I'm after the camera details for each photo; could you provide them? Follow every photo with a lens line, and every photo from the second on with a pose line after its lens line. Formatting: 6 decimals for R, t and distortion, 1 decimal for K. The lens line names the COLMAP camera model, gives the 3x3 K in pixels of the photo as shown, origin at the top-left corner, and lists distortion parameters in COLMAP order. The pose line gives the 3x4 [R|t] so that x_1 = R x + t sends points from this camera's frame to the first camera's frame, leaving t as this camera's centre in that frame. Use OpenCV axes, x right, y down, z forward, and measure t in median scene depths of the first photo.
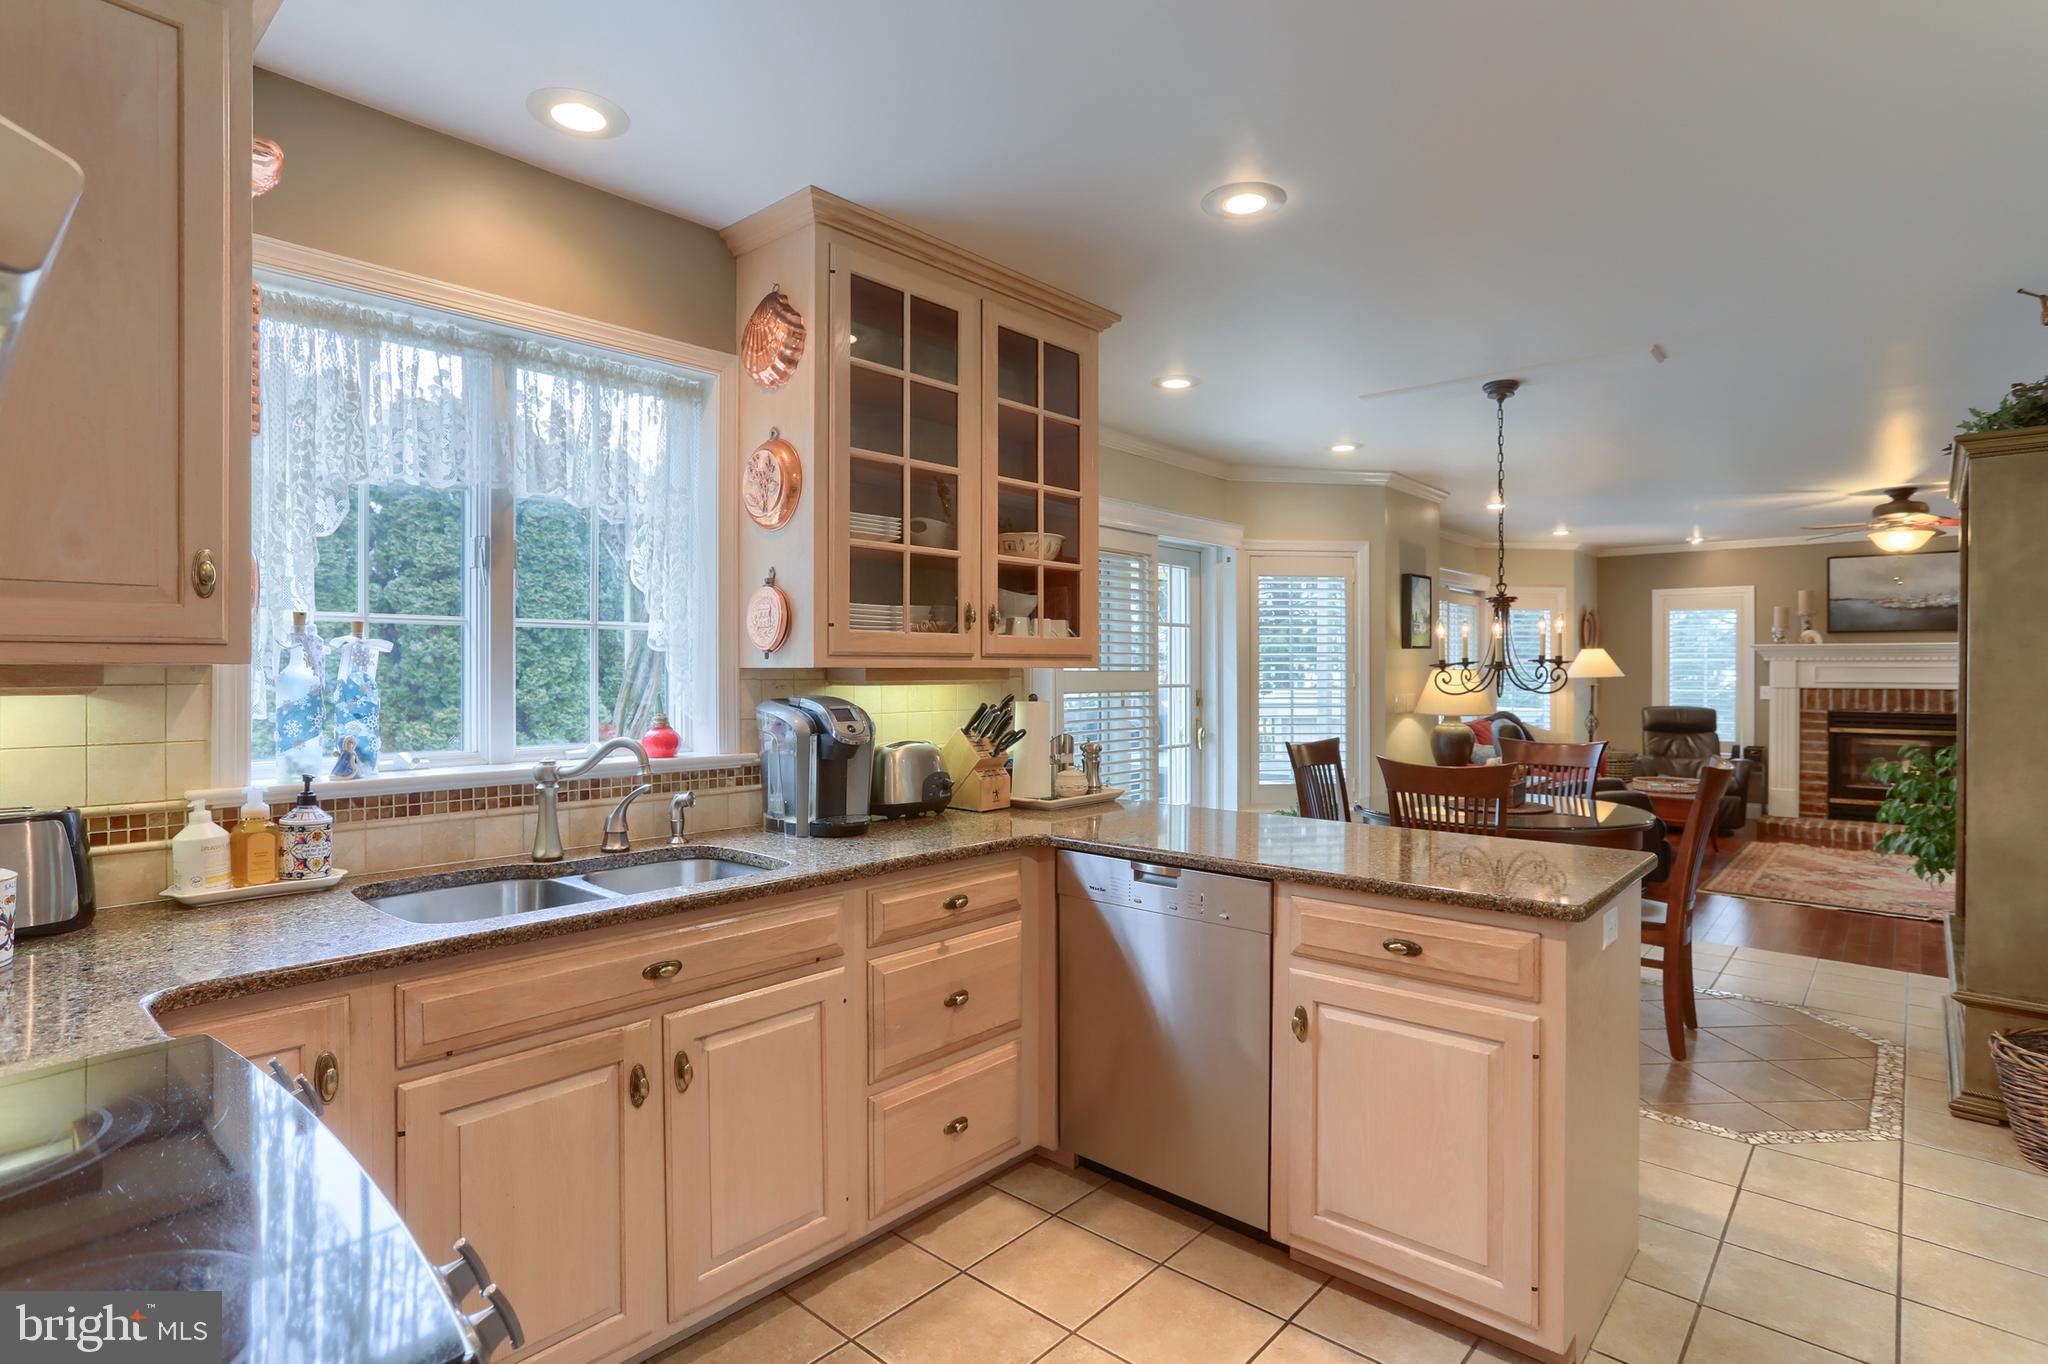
lens RADIAL K [[1041.1, 0, 1021.8], [0, 1041.1, 670.9], [0, 0, 1]] dist [-0.060114, 0.035589]
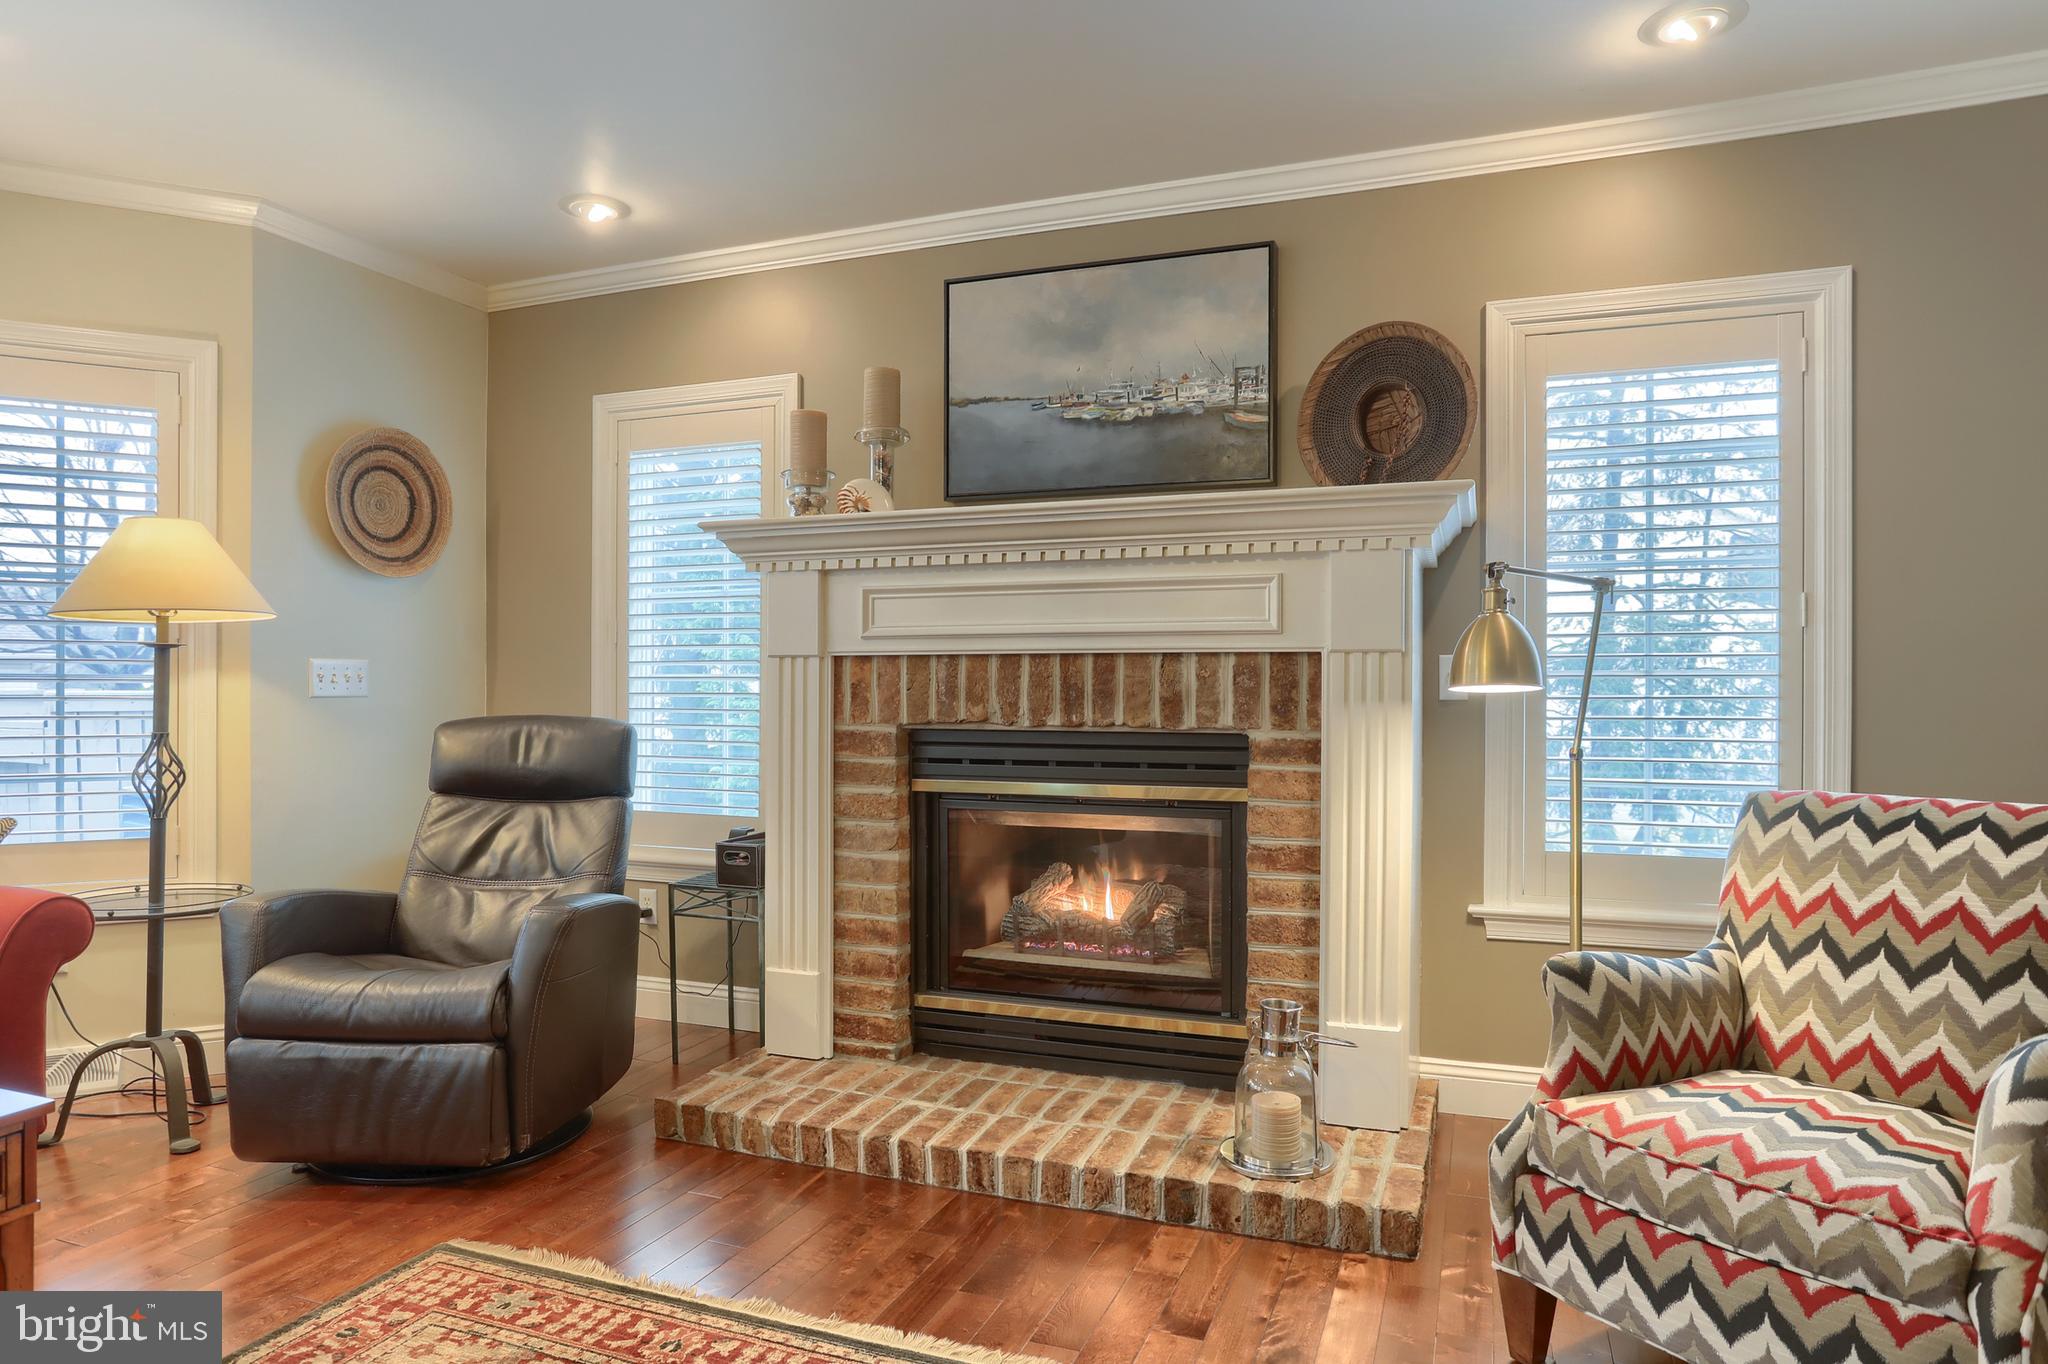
lens RADIAL K [[1211.9, 0, 1024.9], [0, 1211.9, 696.2], [0, 0, 1]] dist [-0.055029, 0.038527]
pose [[0.936040, -0.001170, 0.351890, 0.896899], [0.000546, 0.999998, 0.001872, 0.037344], [-0.351892, -0.001560, 0.936039, 0.808009]]
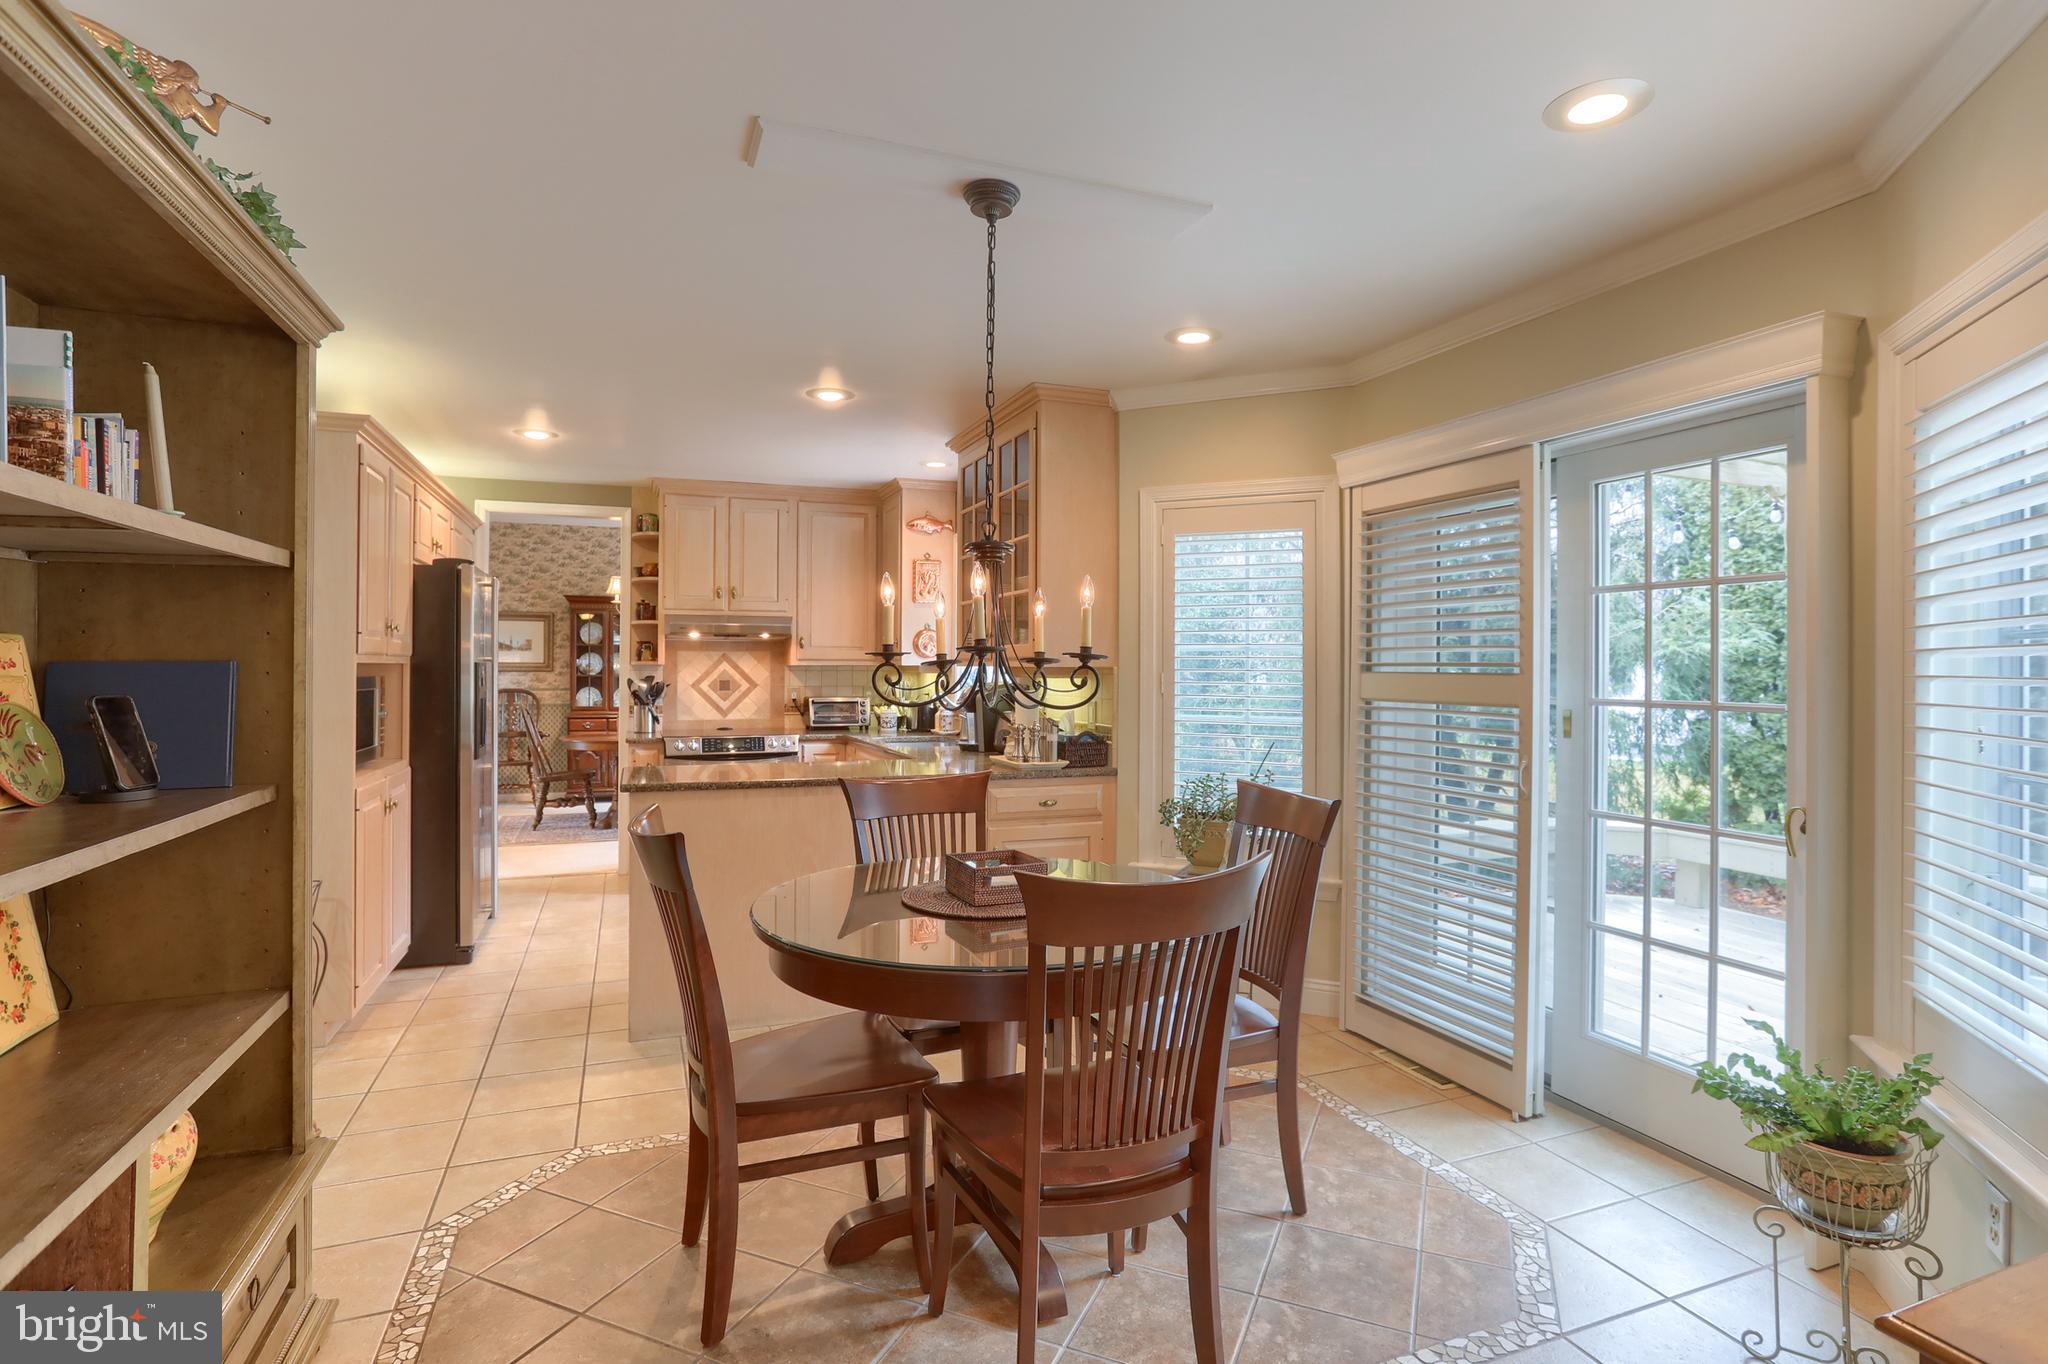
lens RADIAL K [[1013.7, 0, 1028.6], [0, 1013.7, 656.8], [0, 0, 1]] dist [-0.057450, 0.035032]
pose [[-0.455030, -0.012604, -0.890387, 0.609140], [-0.008090, 0.999917, -0.010020, -0.001523], [0.890439, 0.002644, -0.455095, 0.804069]]
